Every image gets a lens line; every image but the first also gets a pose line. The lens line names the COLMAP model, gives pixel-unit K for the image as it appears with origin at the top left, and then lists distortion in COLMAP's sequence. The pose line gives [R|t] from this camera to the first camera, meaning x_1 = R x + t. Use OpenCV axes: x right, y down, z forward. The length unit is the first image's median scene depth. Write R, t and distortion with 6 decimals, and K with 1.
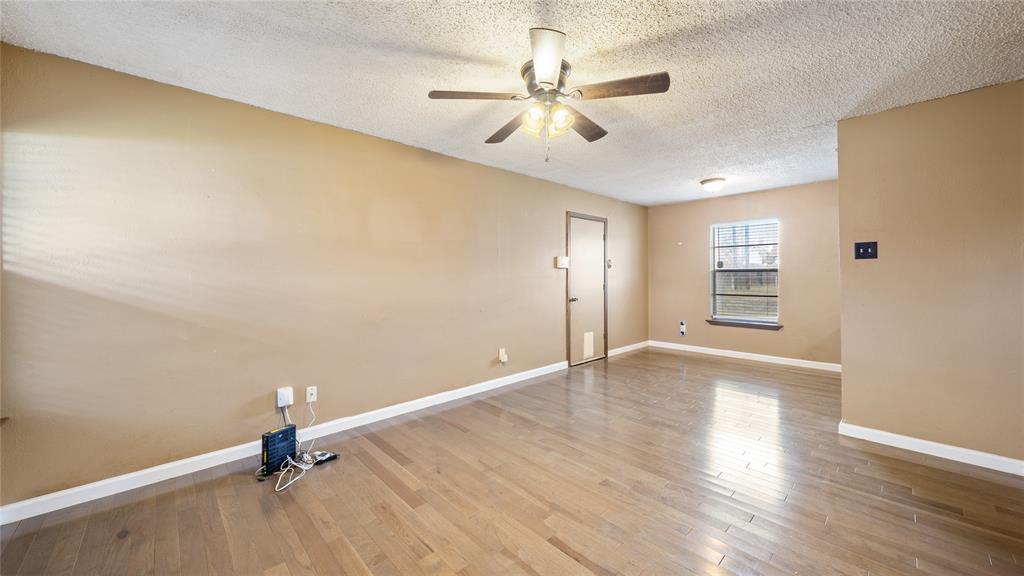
lens RADIAL K [[358.6, 0, 516.9], [0, 358.6, 279.1], [0, 0, 1]] dist [-0.002912, -0.000307]
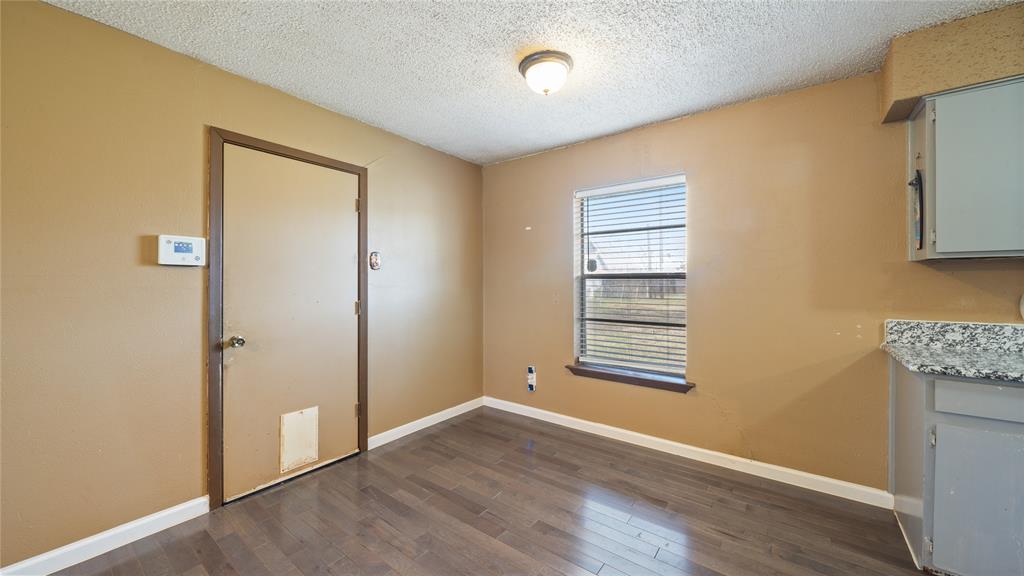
lens RADIAL K [[381.1, 0, 490.3], [0, 381.1, 283.0], [0, 0, 1]] dist [-0.003505, -0.000304]
pose [[0.989534, 0.005373, 0.144197, 0.342395], [-0.004149, 0.999953, -0.008788, -0.007662], [-0.144237, 0.008098, 0.989510, 0.459580]]
